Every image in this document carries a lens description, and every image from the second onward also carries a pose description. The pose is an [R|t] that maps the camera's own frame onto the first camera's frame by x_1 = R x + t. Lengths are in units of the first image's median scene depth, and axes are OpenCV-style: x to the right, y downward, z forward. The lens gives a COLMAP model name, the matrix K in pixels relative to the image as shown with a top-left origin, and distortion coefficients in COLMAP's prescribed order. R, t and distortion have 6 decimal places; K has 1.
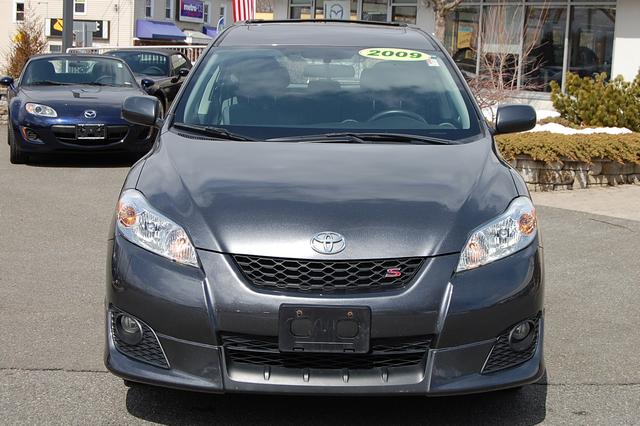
lens RADIAL K [[1160.9, 0, 320.4], [0, 1160.9, 216.3], [0, 0, 1]] dist [-0.065962, 0.000000]
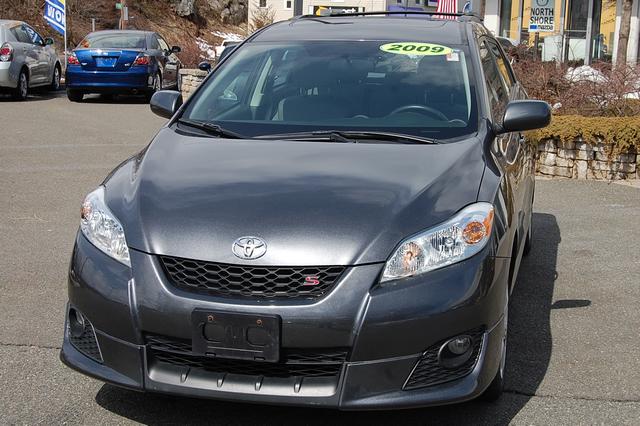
lens RADIAL K [[1049.7, 0, 319.6], [0, 1049.7, 209.1], [0, 0, 1]] dist [-0.099066, 0.000000]
pose [[0.969889, 0.026650, -0.242084, 0.279216], [-0.020334, 0.999385, 0.028552, -0.036410], [0.242697, -0.022769, 0.969835, 0.150530]]
